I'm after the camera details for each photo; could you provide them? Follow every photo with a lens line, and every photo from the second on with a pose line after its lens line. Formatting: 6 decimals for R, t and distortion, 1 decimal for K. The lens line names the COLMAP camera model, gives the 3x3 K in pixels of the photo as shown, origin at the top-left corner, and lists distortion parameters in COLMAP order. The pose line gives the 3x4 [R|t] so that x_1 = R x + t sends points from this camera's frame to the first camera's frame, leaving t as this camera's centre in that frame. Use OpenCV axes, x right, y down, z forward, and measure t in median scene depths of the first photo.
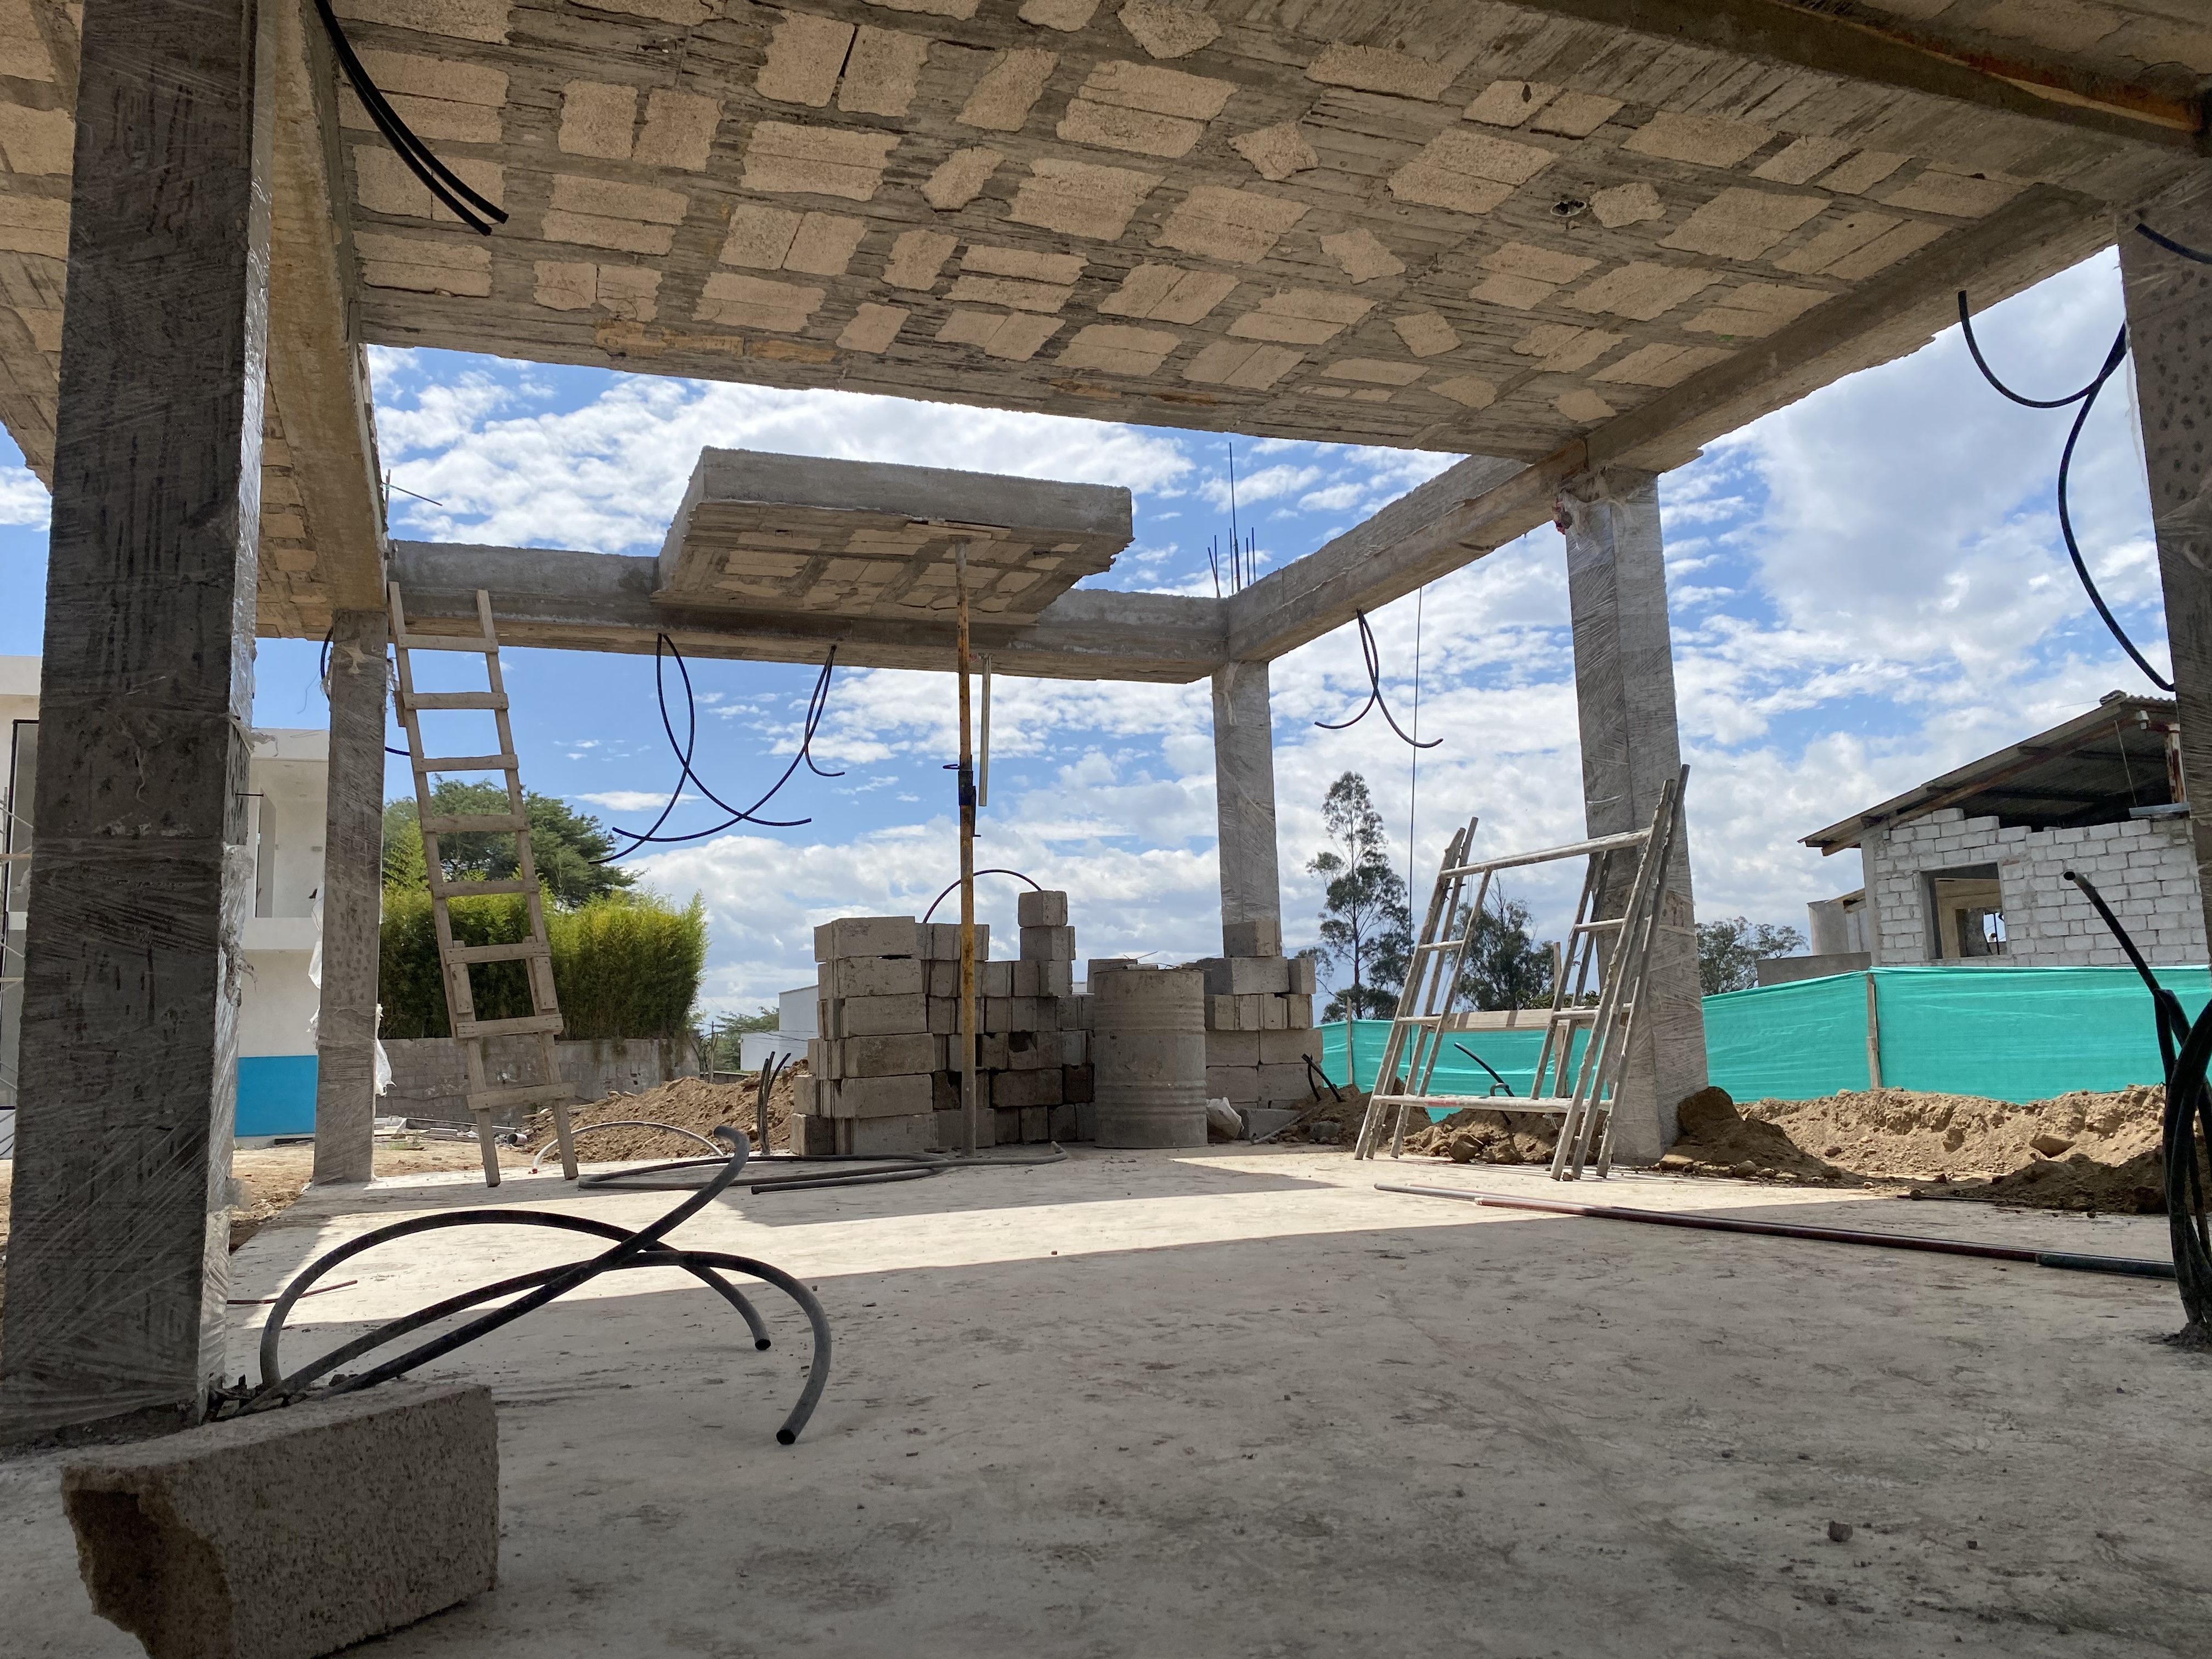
lens RADIAL K [[1667.9, 0, 1114.5], [0, 1667.9, 812.1], [0, 0, 1]] dist [0.025678, -0.033599]
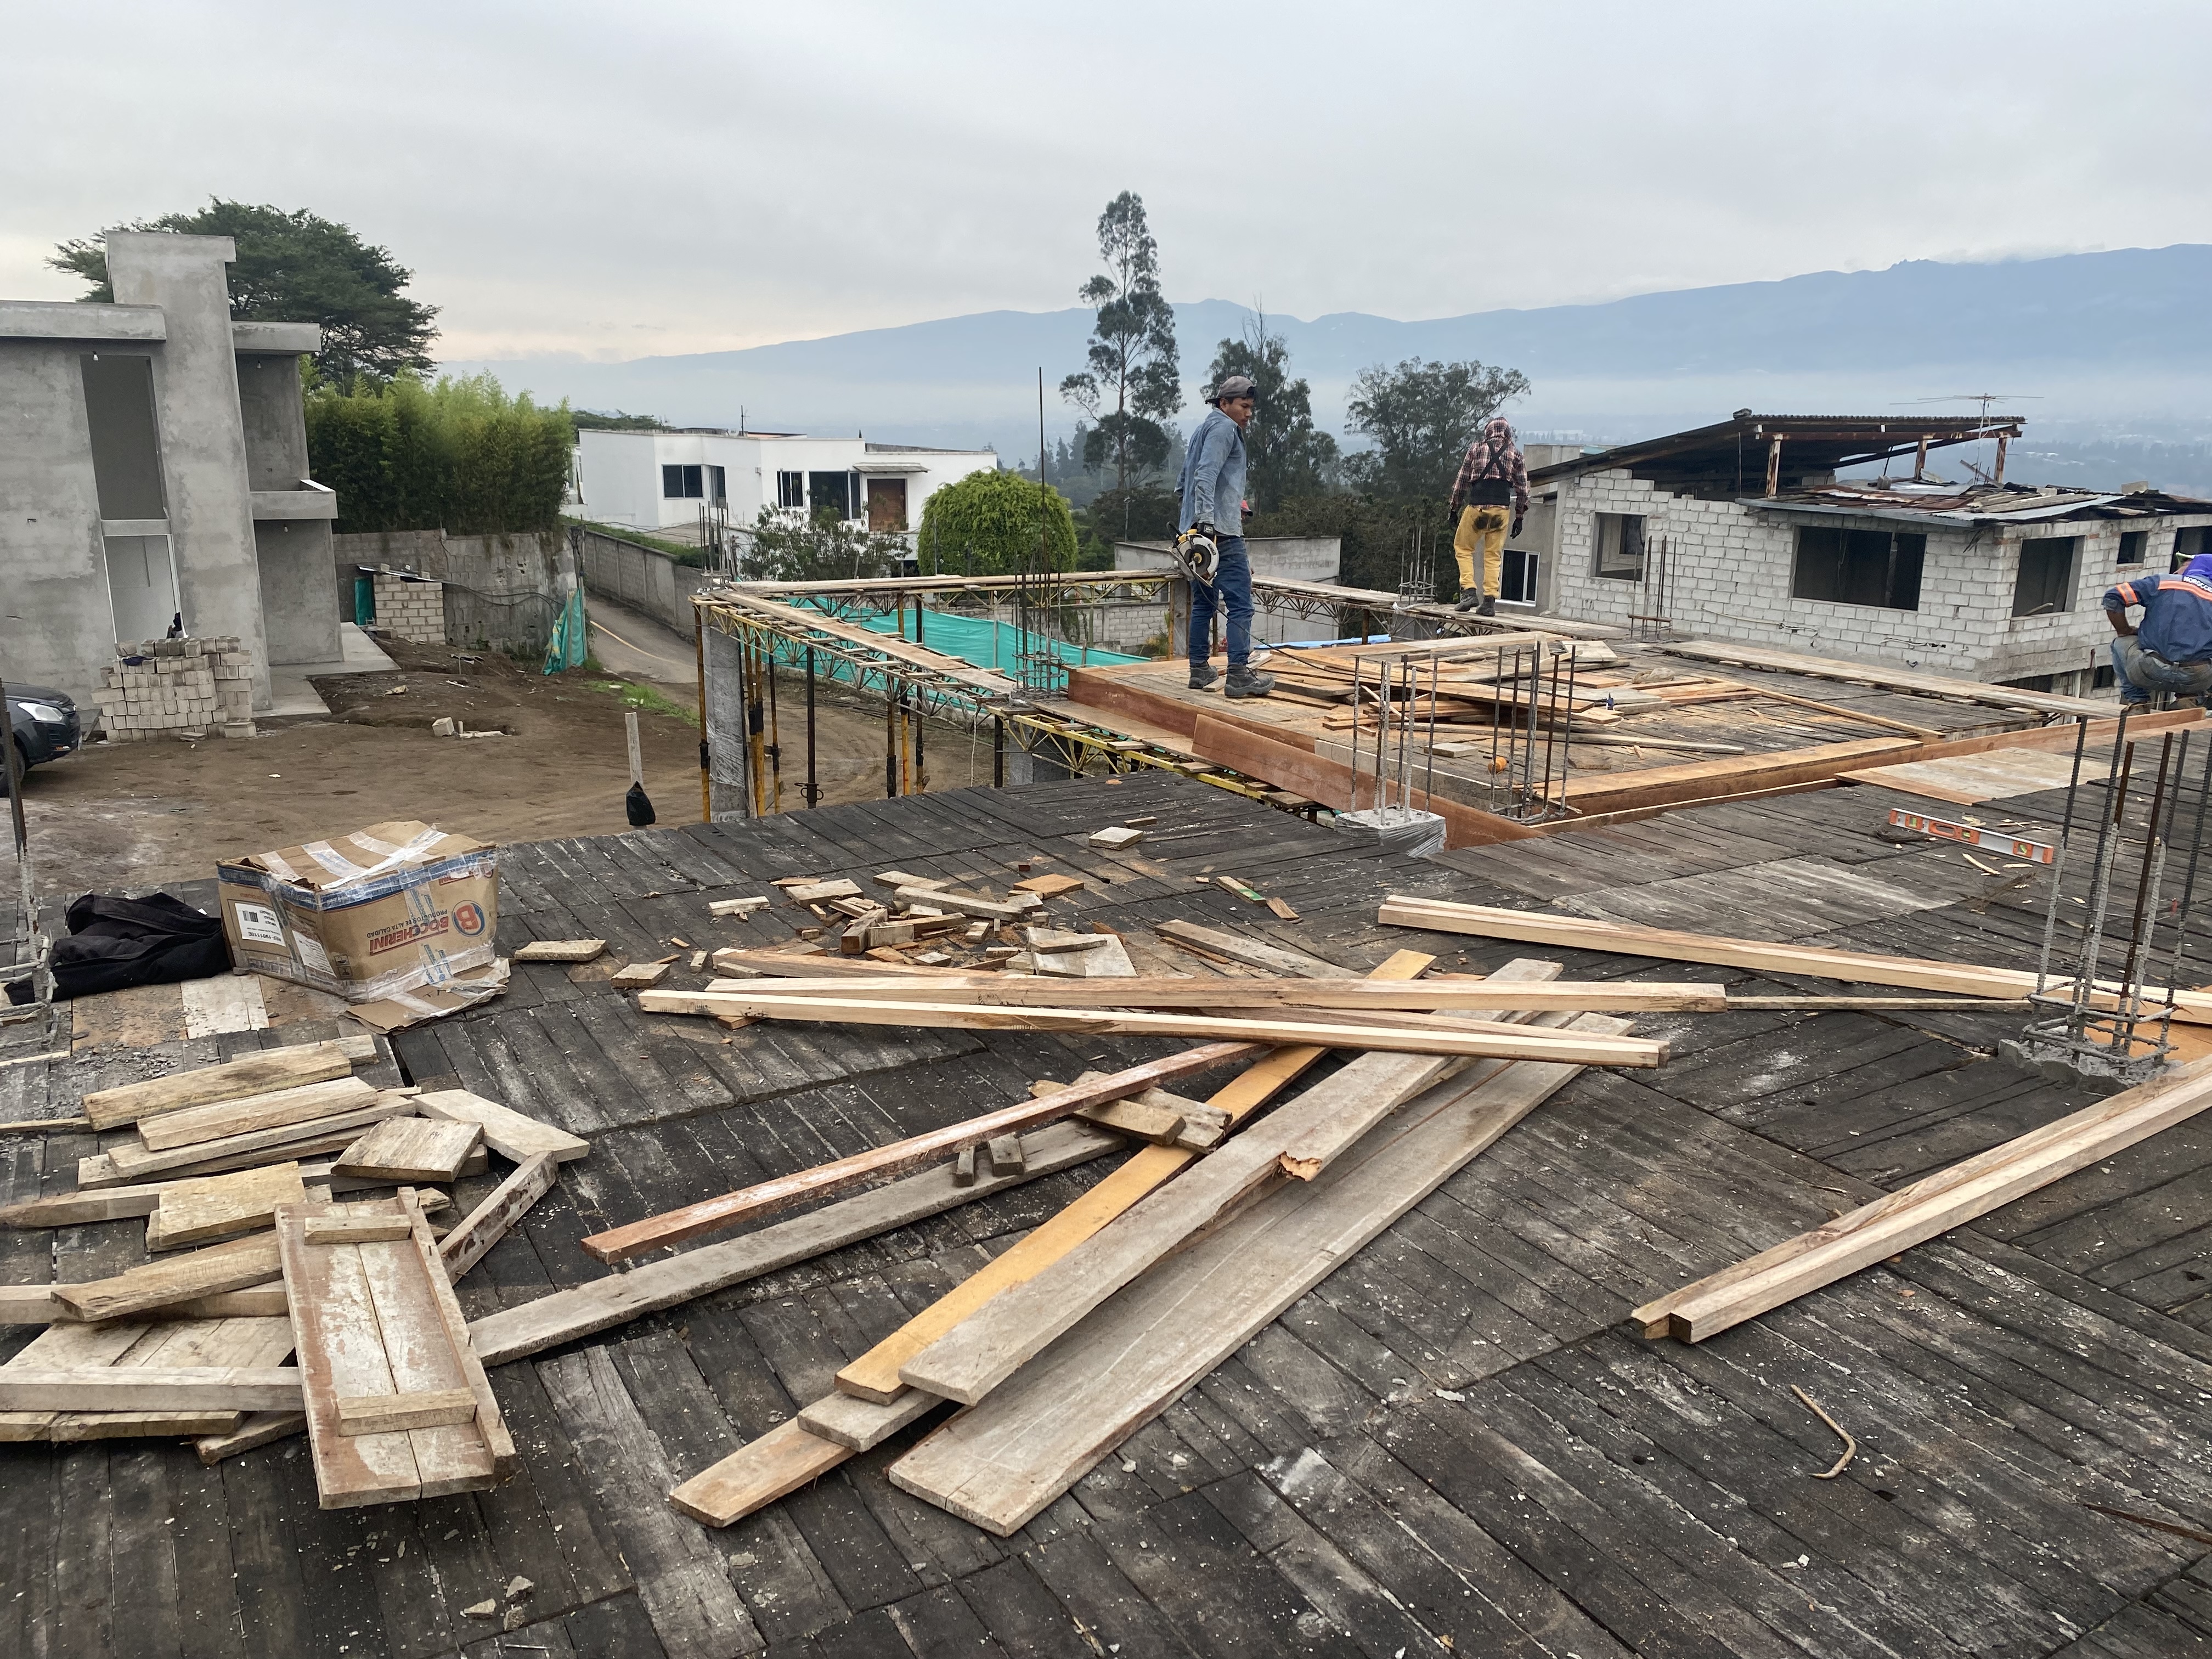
lens RADIAL K [[1667.9, 0, 1113.6], [0, 1667.9, 828.8], [0, 0, 1]] dist [0.025678, -0.033599]
pose [[0.987645, 0.003388, 0.156671, -0.120981], [-0.061599, 0.927682, 0.368255, -0.214037], [-0.144093, -0.373356, 0.916429, -0.294880]]
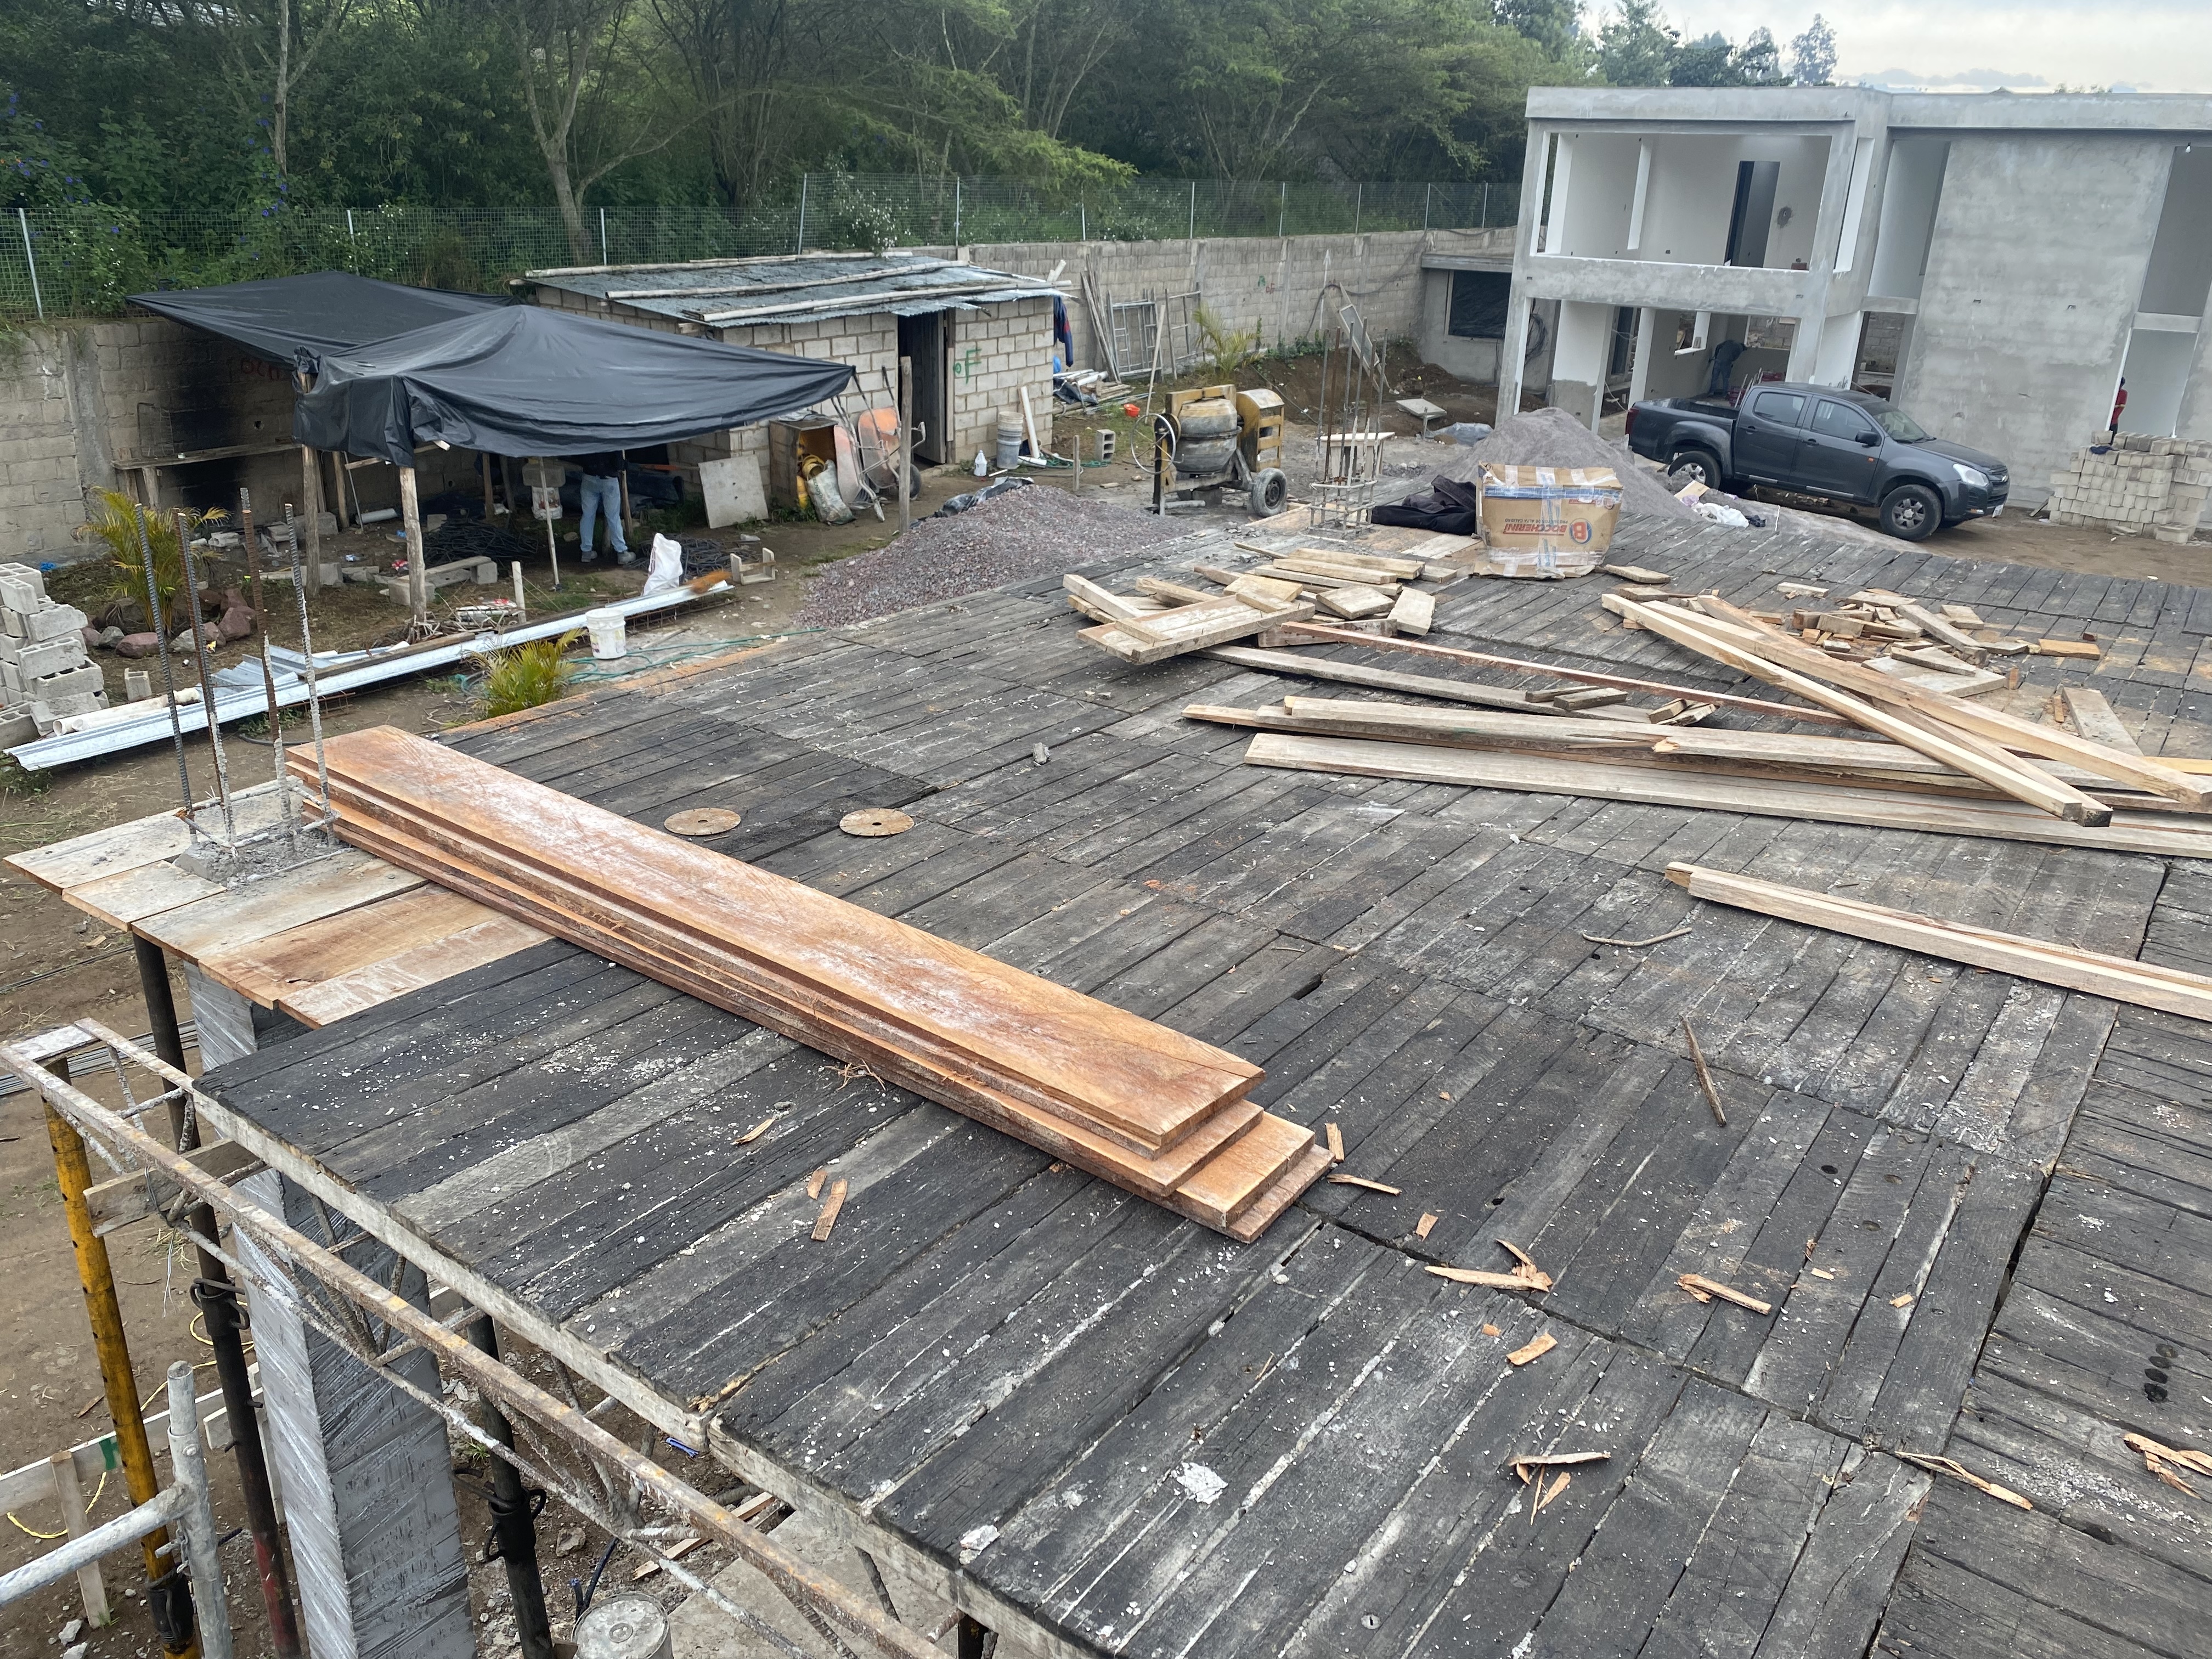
lens RADIAL K [[1667.9, 0, 1110.8], [0, 1667.9, 815.2], [0, 0, 1]] dist [0.025678, -0.033599]
pose [[0.538402, 0.350762, -0.766217, 0.016999], [0.069794, 0.887569, 0.455357, -0.219655], [0.839793, -0.298643, 0.453388, -0.317562]]
